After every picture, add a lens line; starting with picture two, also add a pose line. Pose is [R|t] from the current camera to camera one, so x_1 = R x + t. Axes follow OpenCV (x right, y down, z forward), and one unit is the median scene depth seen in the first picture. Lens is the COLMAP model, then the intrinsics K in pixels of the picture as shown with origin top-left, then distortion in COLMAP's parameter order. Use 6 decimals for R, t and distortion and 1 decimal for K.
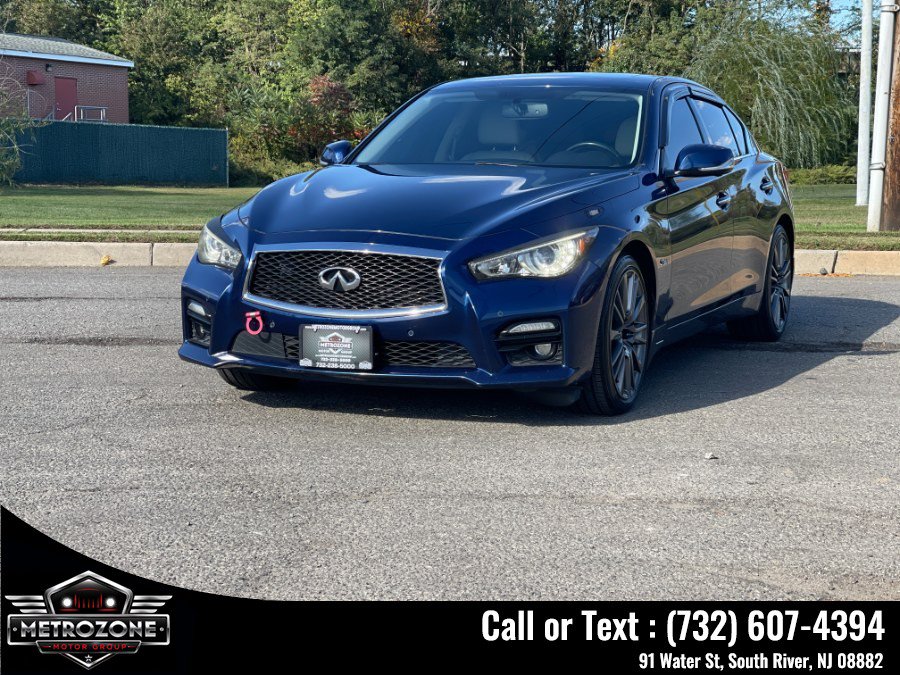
lens RADIAL K [[1677.9, 0, 448.9], [0, 1677.9, 340.8], [0, 0, 1]] dist [0.210995, 0.000000]
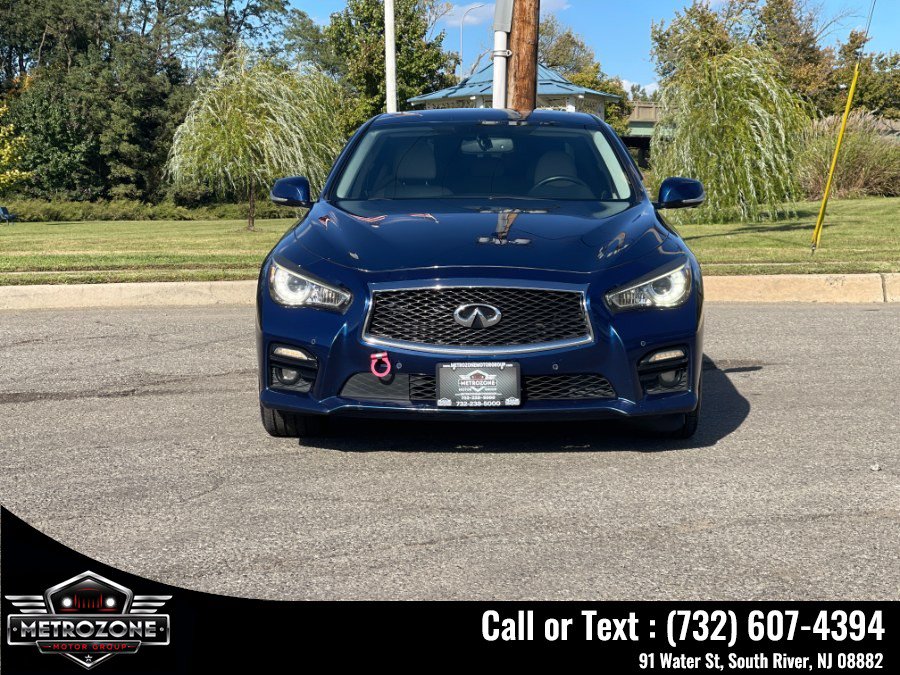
lens RADIAL K [[1677.9, 0, 450.2], [0, 1677.9, 337.2], [0, 0, 1]] dist [0.210995, 0.000000]
pose [[0.934396, -0.042156, 0.353733, -0.427491], [0.049983, 0.998665, -0.013018, -0.012031], [-0.352712, 0.029845, 0.935256, 0.084452]]
